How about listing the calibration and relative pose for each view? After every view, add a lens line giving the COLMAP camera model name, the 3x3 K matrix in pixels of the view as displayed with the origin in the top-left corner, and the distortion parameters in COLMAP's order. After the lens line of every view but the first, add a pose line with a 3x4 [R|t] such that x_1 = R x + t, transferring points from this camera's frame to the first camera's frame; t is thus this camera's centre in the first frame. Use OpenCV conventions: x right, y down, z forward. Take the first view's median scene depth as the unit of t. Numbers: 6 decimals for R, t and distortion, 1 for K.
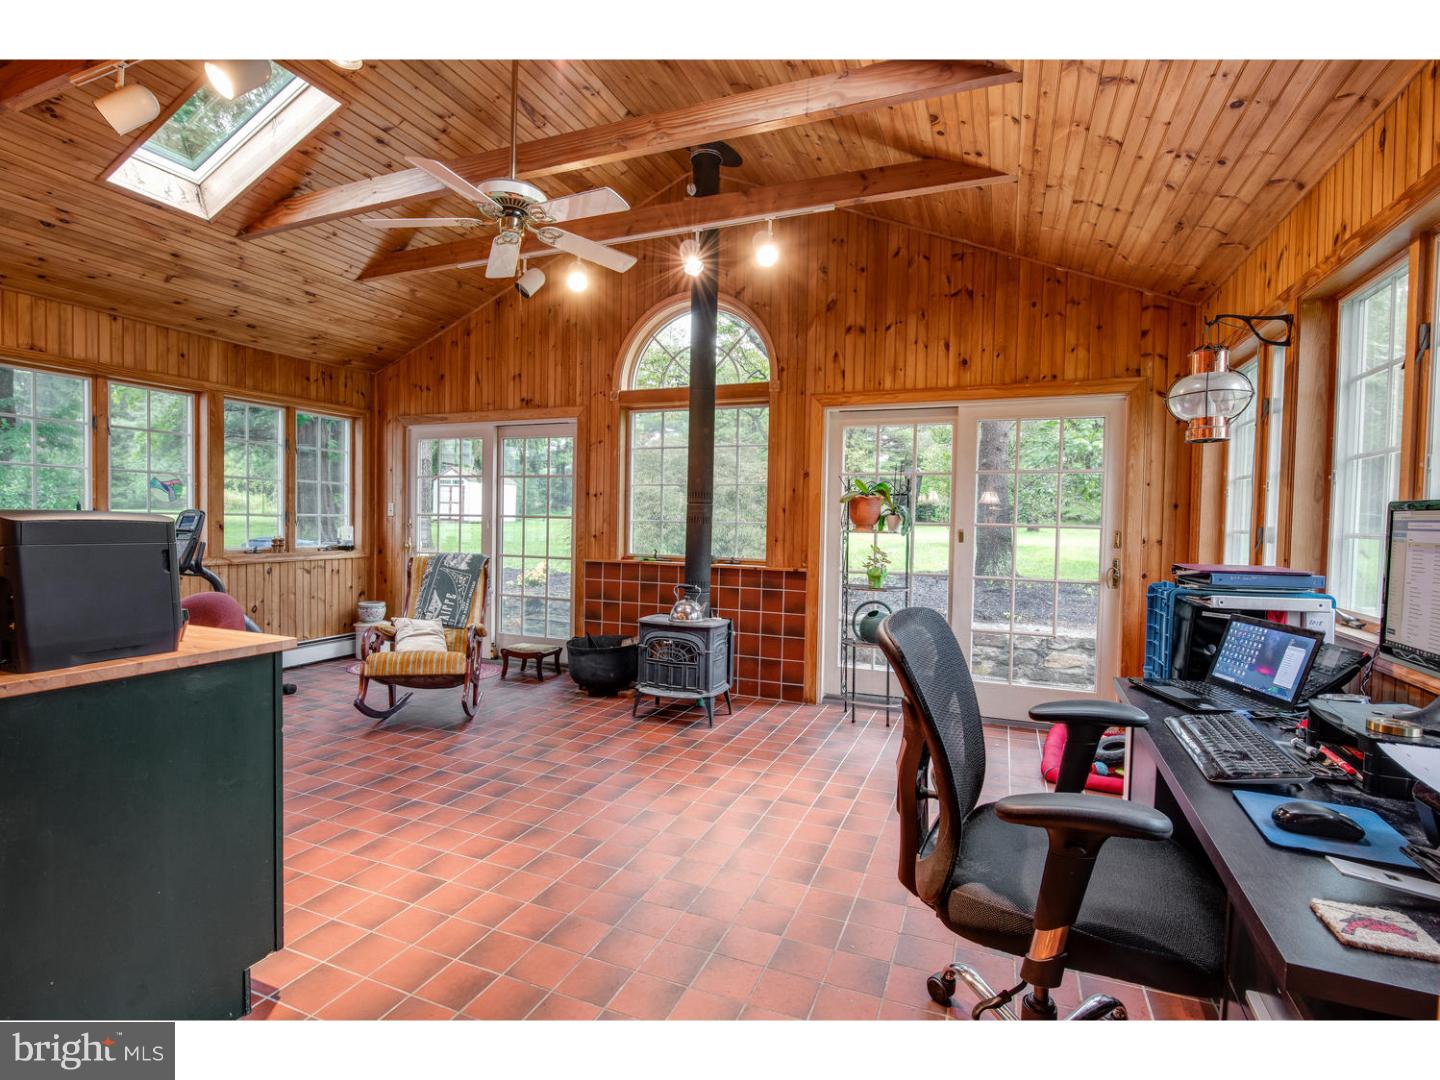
lens RADIAL K [[697.2, 0, 720.0], [0, 697.2, 540.0], [0, 0, 1]] dist [-0.000097, 0.000038]
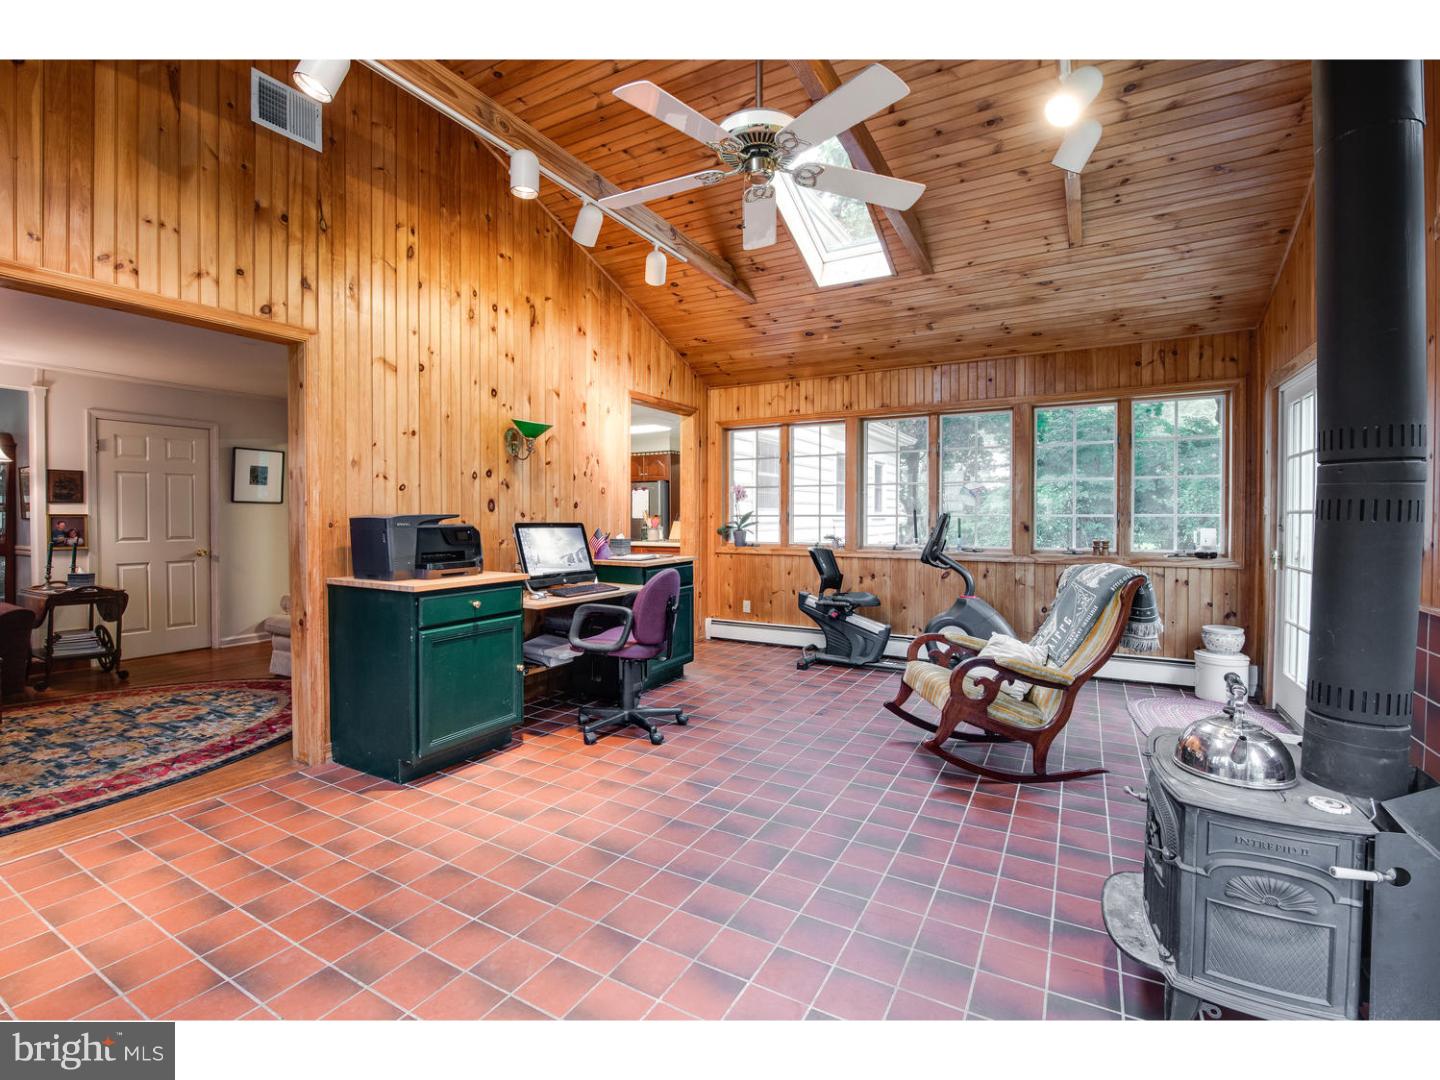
lens RADIAL K [[600.0, 0, 715.2], [0, 600.0, 522.3], [0, 0, 1]] dist [-0.002009, -0.000167]
pose [[-0.089182, -0.004442, -0.996005, 0.286945], [-0.029473, 0.999564, -0.001819, -0.012407], [0.995579, 0.029193, -0.089274, 0.681306]]
